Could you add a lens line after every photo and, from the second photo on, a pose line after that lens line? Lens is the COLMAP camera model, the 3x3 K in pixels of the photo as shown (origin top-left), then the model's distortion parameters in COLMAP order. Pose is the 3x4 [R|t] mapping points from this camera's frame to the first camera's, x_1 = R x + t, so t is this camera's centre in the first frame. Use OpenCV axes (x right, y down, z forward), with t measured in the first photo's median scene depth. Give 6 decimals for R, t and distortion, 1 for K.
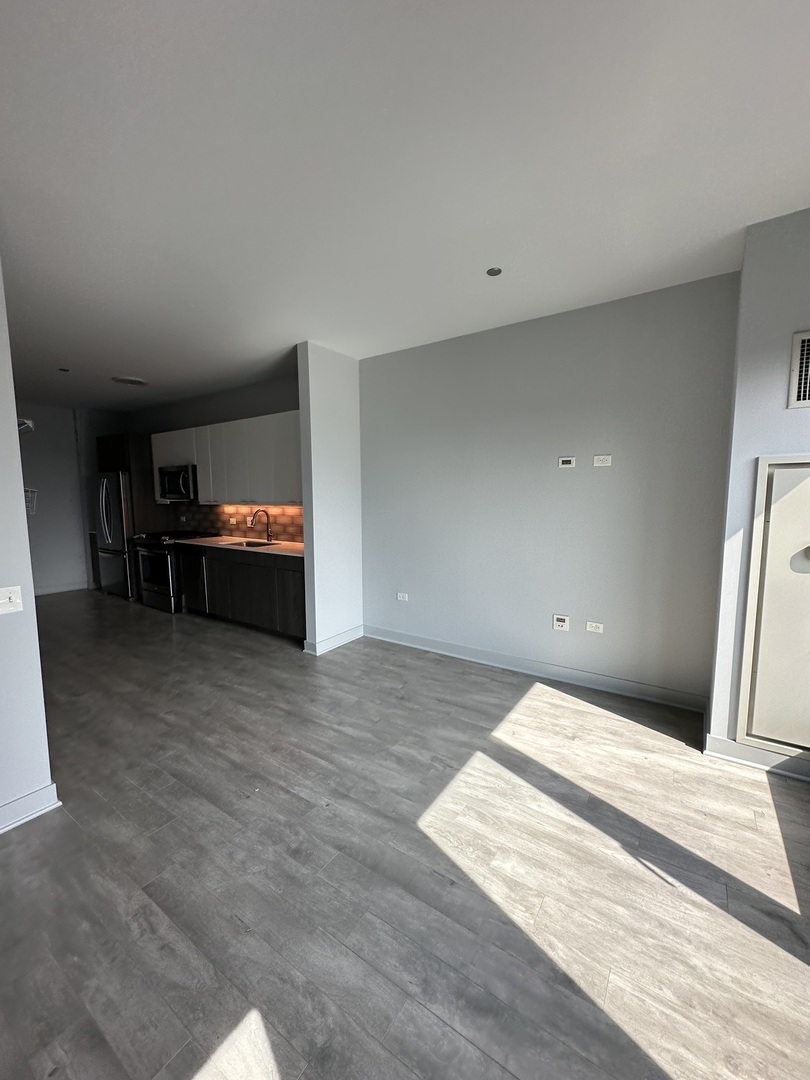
lens RADIAL K [[429.4, 0, 404.8], [0, 429.4, 540.2], [0, 0, 1]] dist [-0.000927, 0.000606]
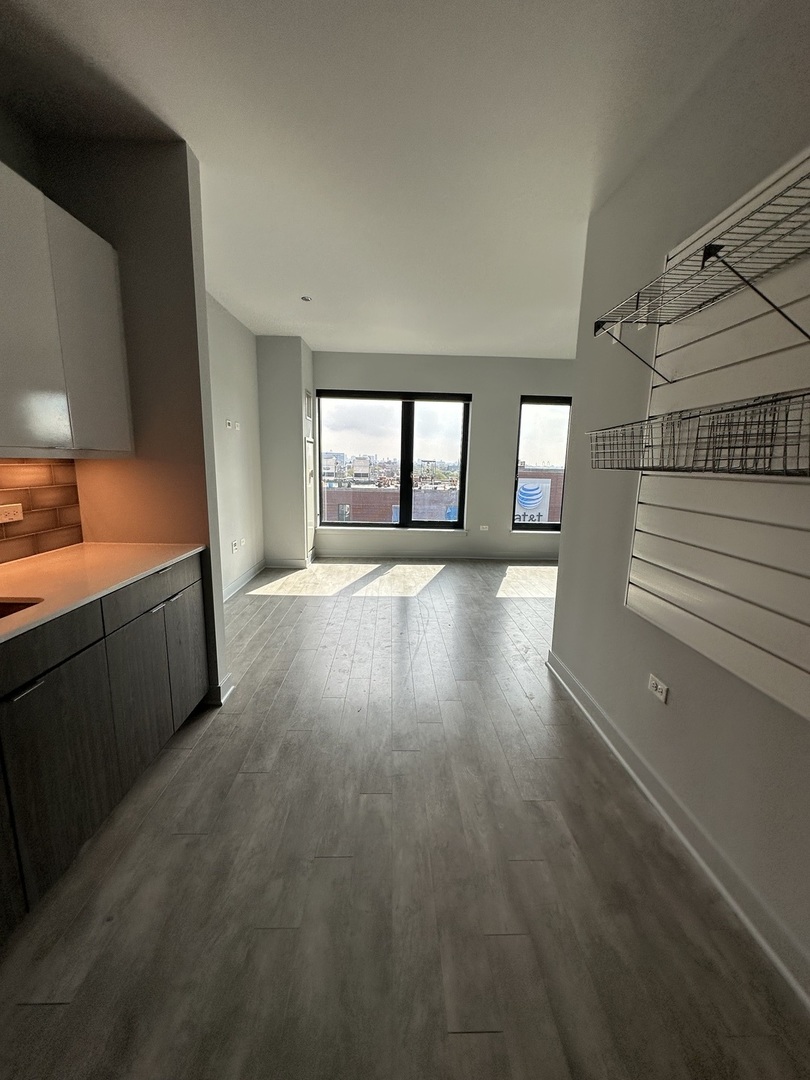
lens RADIAL K [[429.4, 0, 406.9], [0, 429.4, 540.7], [0, 0, 1]] dist [-0.000927, 0.000606]
pose [[-0.589929, -0.152231, 0.792975, -1.207727], [0.069327, 0.968892, 0.237577, -0.127220], [-0.804474, 0.195128, -0.561023, 1.580160]]
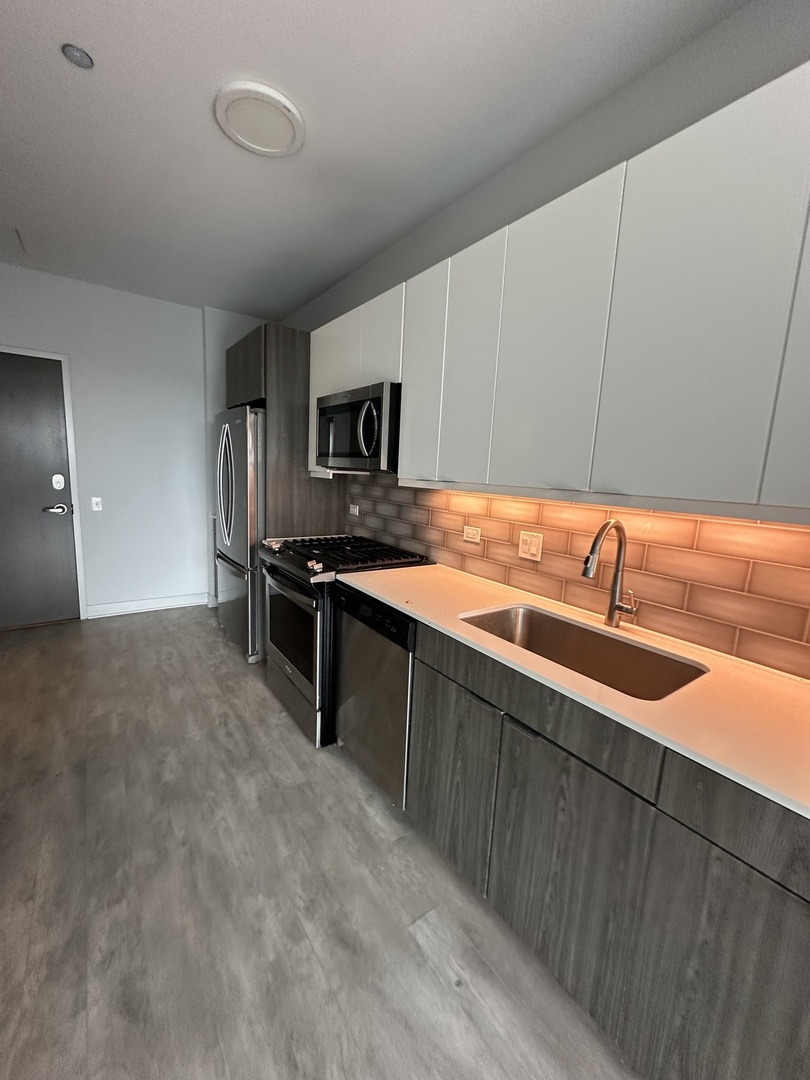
lens RADIAL K [[429.4, 0, 406.2], [0, 429.4, 539.3], [0, 0, 1]] dist [-0.000927, 0.000606]
pose [[0.941146, 0.105916, -0.320977, -0.670615], [-0.092360, 0.994081, 0.057215, -0.113898], [0.325137, -0.024202, 0.945357, 1.237143]]
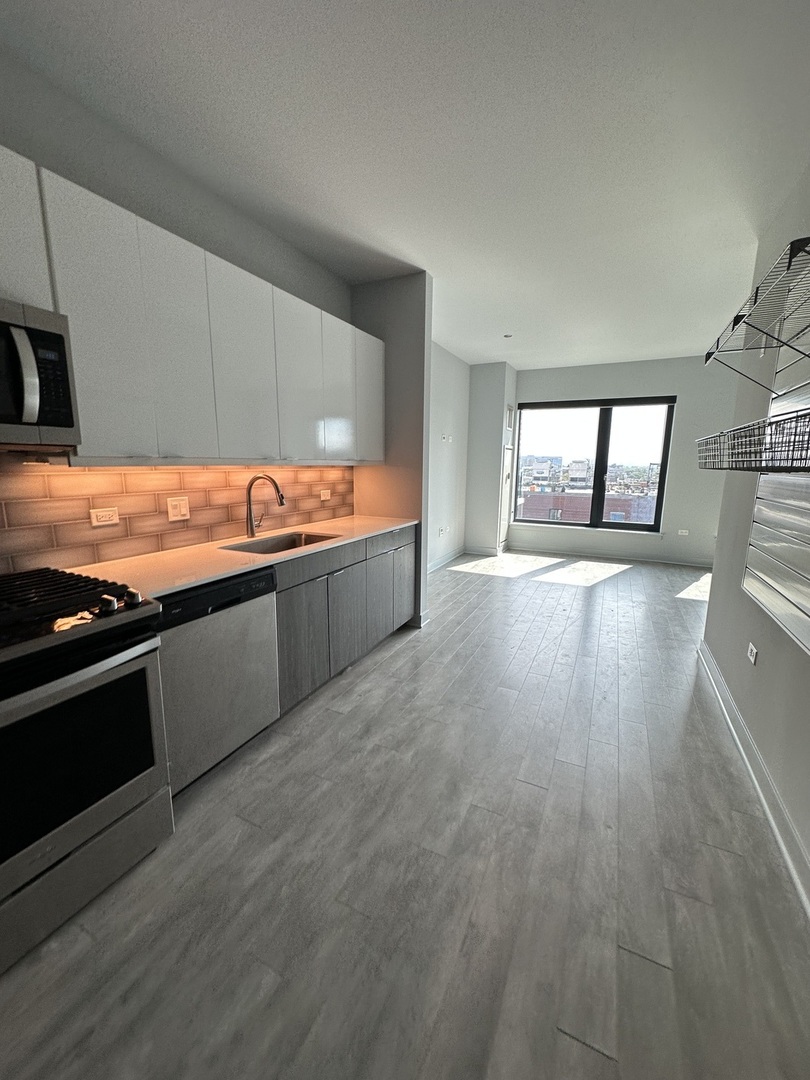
lens RADIAL K [[429.4, 0, 405.5], [0, 429.4, 539.3], [0, 0, 1]] dist [-0.000927, 0.000606]
pose [[-0.142834, -0.168481, 0.975301, -1.572976], [0.099218, 0.978004, 0.183478, -0.132949], [-0.984761, 0.122974, -0.122975, 1.634147]]
